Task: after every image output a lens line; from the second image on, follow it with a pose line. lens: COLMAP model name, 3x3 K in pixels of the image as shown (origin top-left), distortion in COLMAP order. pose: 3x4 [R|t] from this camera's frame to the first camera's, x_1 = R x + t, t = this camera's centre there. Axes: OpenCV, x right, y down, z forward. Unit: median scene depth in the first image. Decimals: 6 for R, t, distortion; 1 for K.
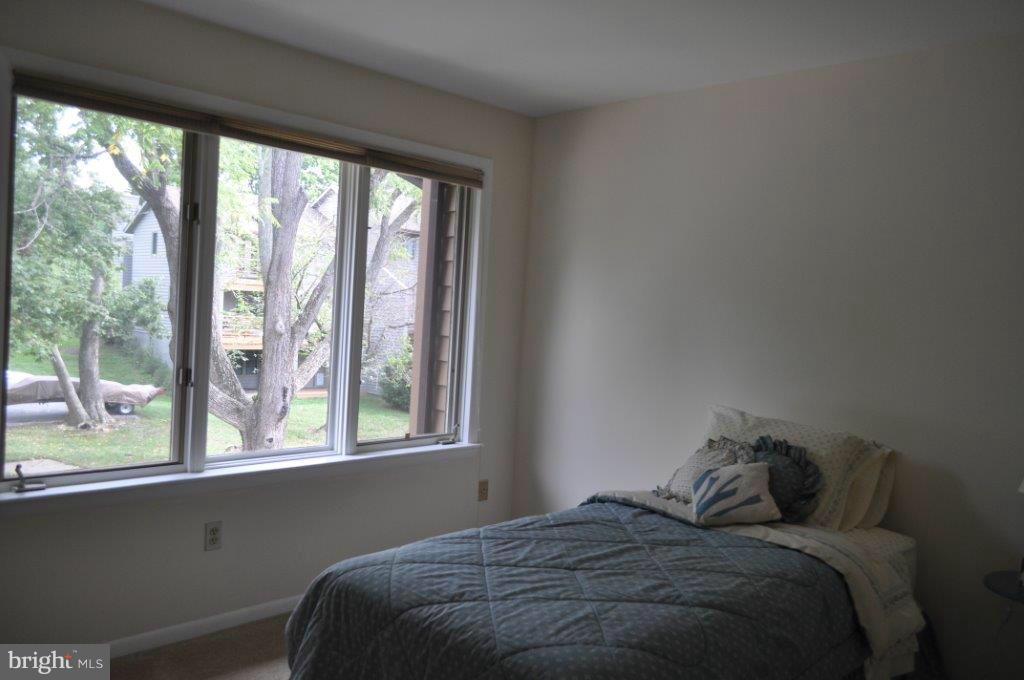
lens RADIAL K [[798.7, 0, 513.6], [0, 798.7, 336.2], [0, 0, 1]] dist [-0.013000, -0.010498]
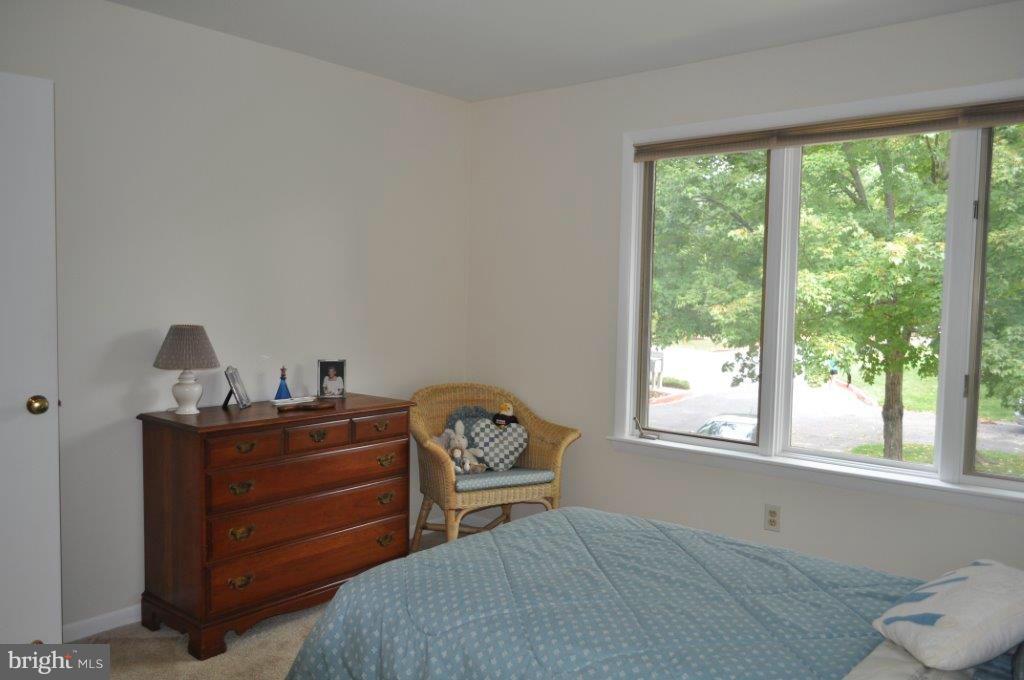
lens RADIAL K [[798.7, 0, 512.8], [0, 798.7, 343.3], [0, 0, 1]] dist [-0.013000, -0.010498]
pose [[0.073155, 0.007918, -0.997289, 0.826451], [-0.045722, 0.998944, 0.004577, 0.032389], [0.996272, 0.045263, 0.073440, 0.693629]]
